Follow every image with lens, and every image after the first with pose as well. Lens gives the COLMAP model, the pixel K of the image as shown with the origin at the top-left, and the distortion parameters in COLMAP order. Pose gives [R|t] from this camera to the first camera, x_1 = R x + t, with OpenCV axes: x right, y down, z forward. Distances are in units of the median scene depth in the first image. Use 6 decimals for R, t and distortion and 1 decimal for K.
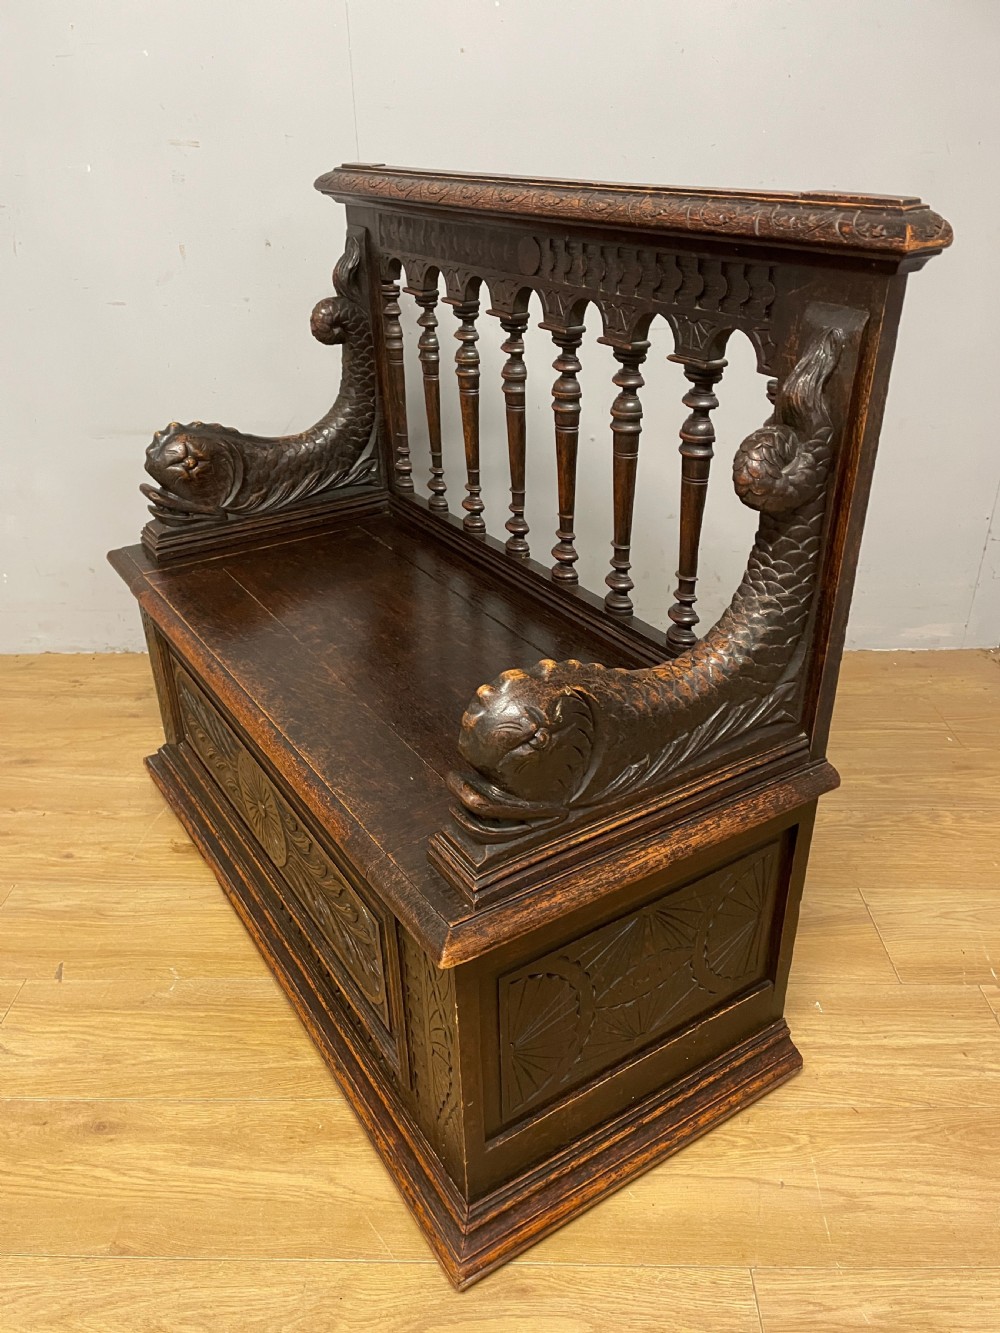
lens RADIAL K [[1011.1, 0, 489.5], [0, 1011.1, 678.8], [0, 0, 1]] dist [0.087221, -0.112291]
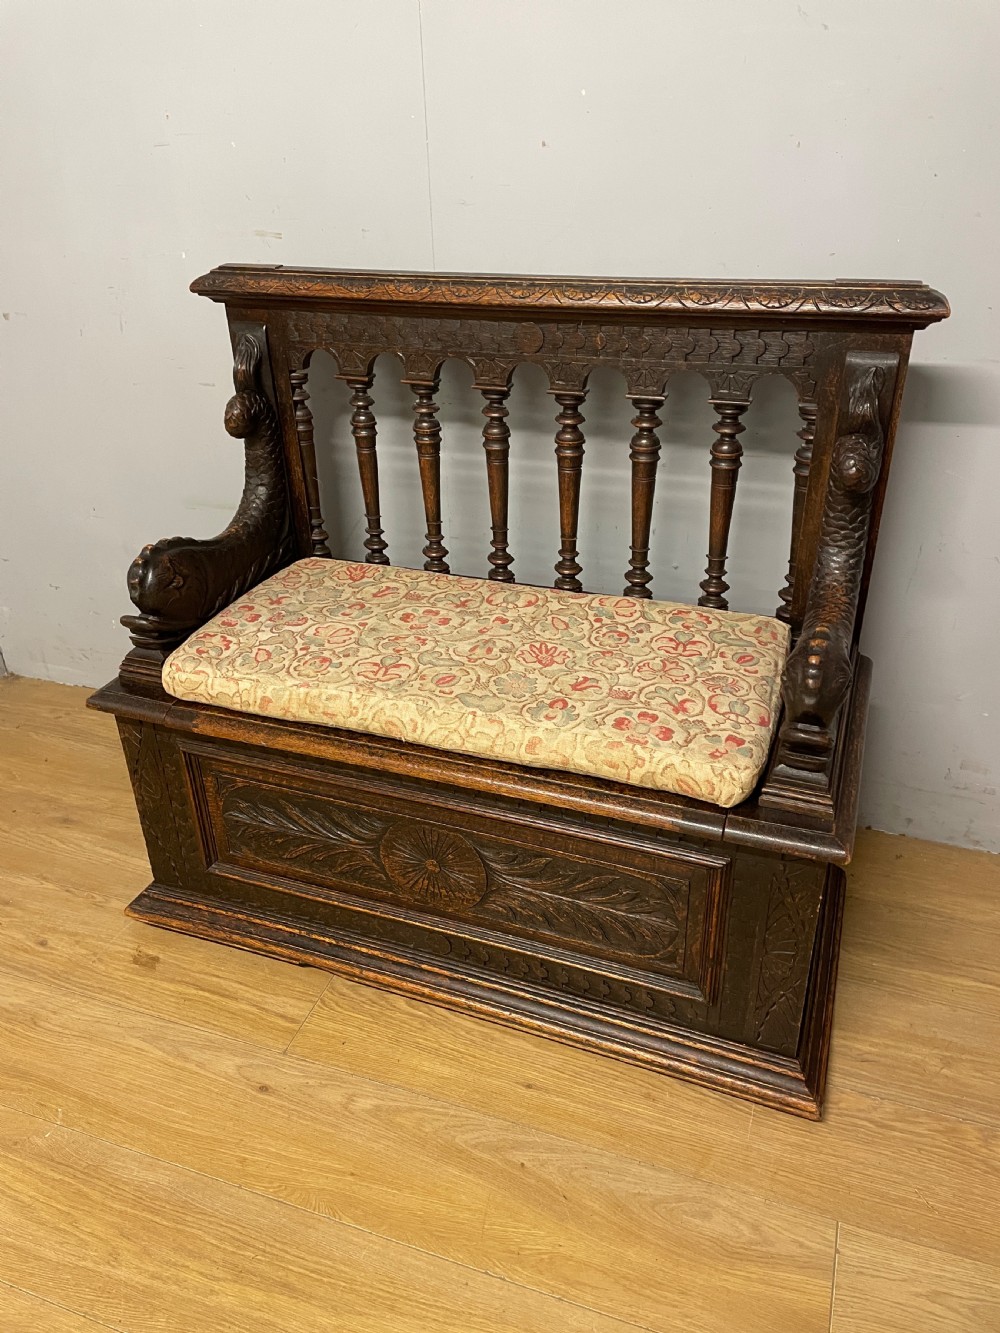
lens RADIAL K [[1011.1, 0, 493.0], [0, 1011.1, 654.4], [0, 0, 1]] dist [0.087221, -0.112291]
pose [[0.801693, -0.291705, 0.521725, -0.734229], [0.303590, 0.950584, 0.064986, -0.148959], [-0.514900, 0.106292, 0.850635, 0.036393]]
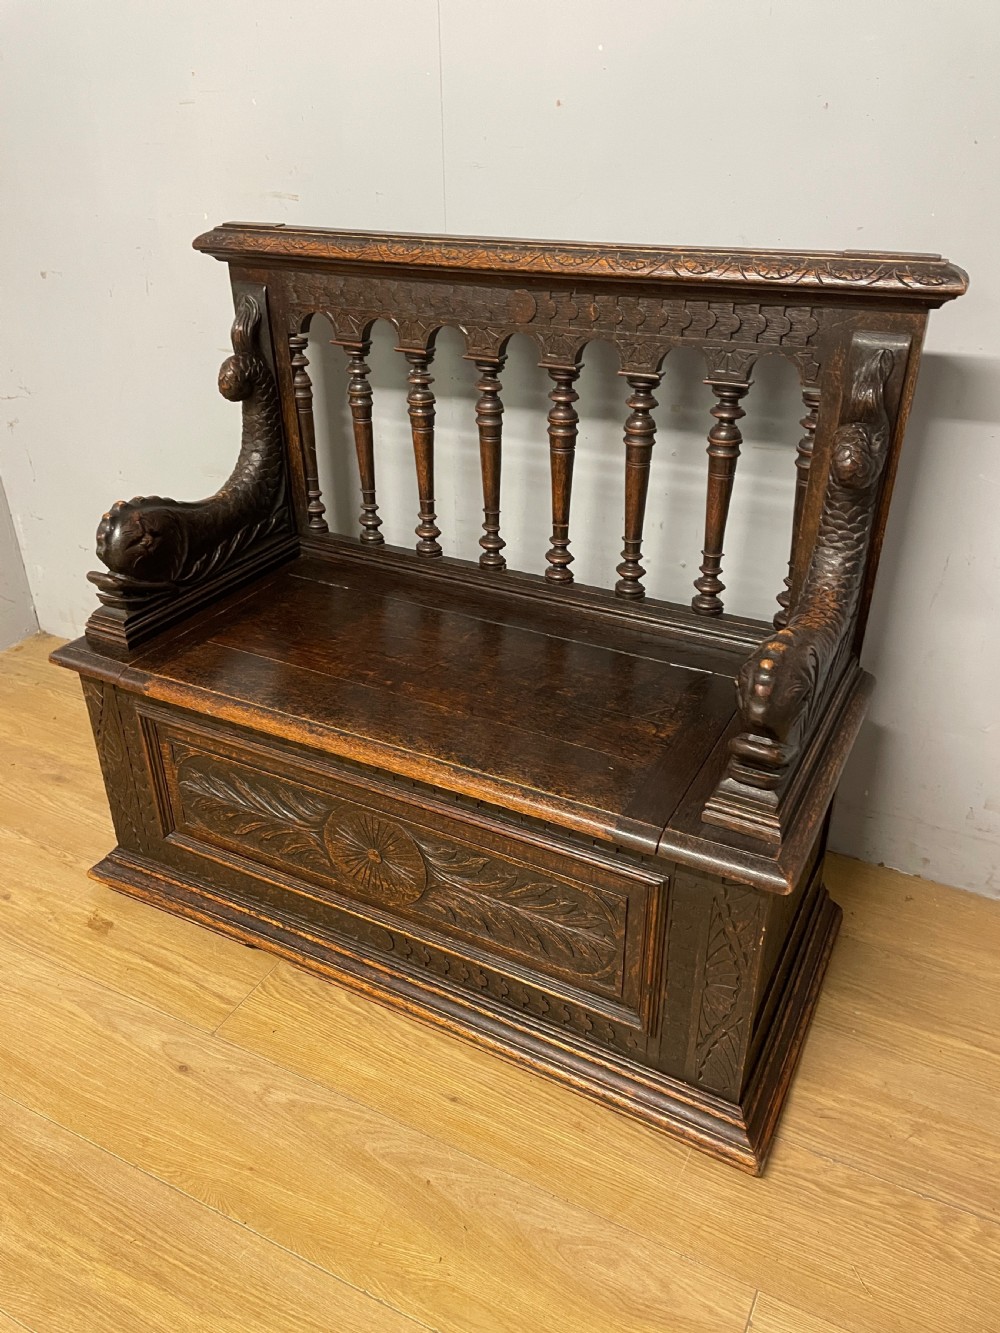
lens RADIAL K [[1011.1, 0, 491.2], [0, 1011.1, 654.5], [0, 0, 1]] dist [0.087221, -0.112291]
pose [[0.871819, -0.224332, 0.435439, -0.572310], [0.234064, 0.971695, 0.031971, -0.081258], [-0.430287, 0.074048, 0.899650, 0.022111]]
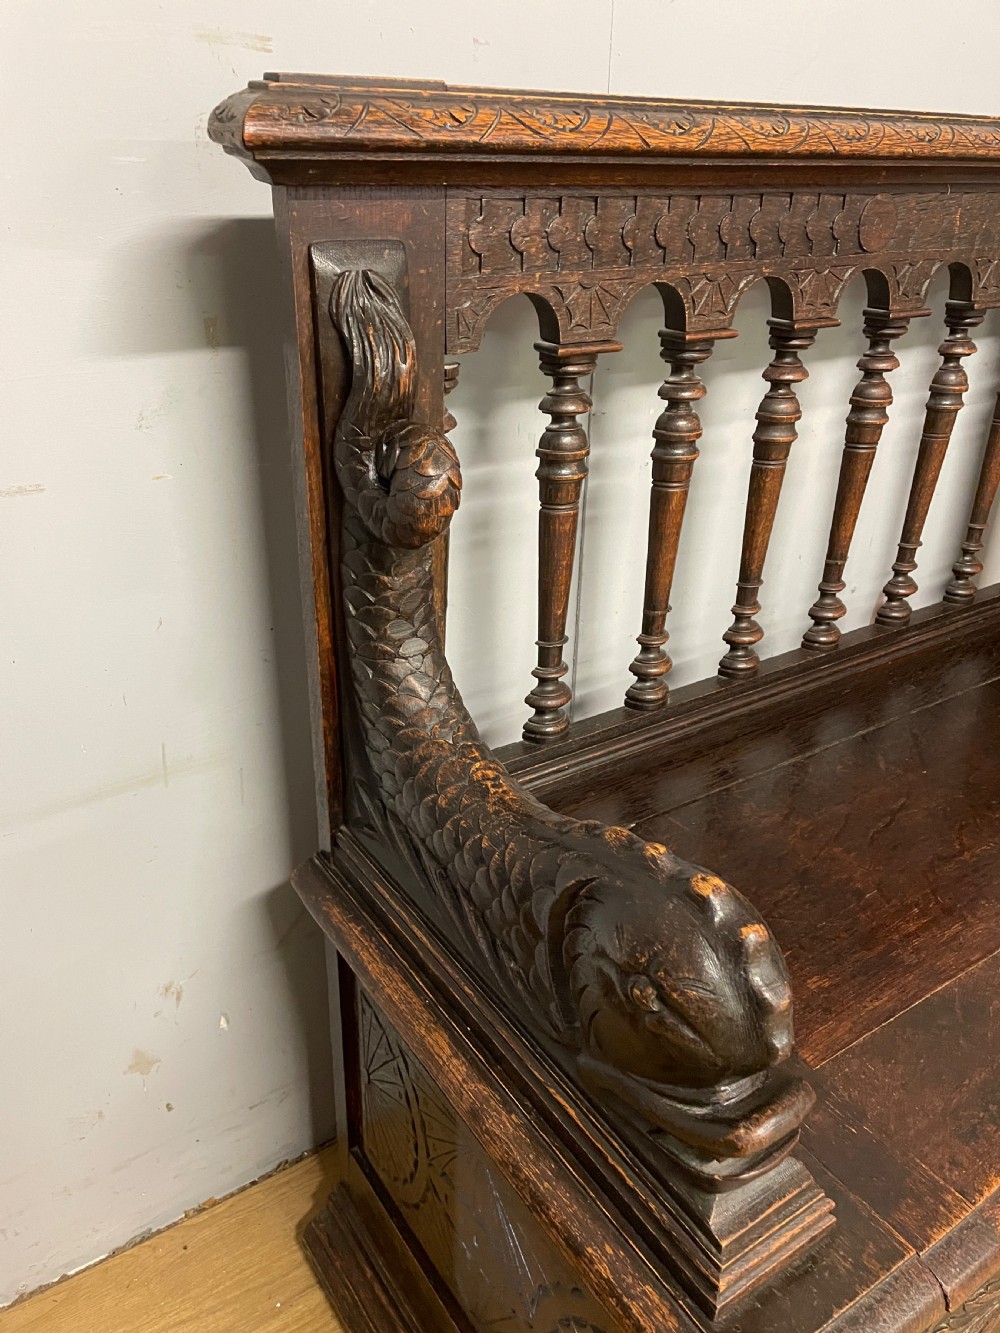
lens RADIAL K [[1011.1, 0, 489.3], [0, 1011.1, 663.9], [0, 0, 1]] dist [0.087221, -0.112291]
pose [[-0.027120, -0.432171, 0.901384, -0.702611], [0.471218, 0.789718, 0.392809, -0.574441], [-0.881600, 0.435401, 0.182230, 1.235176]]
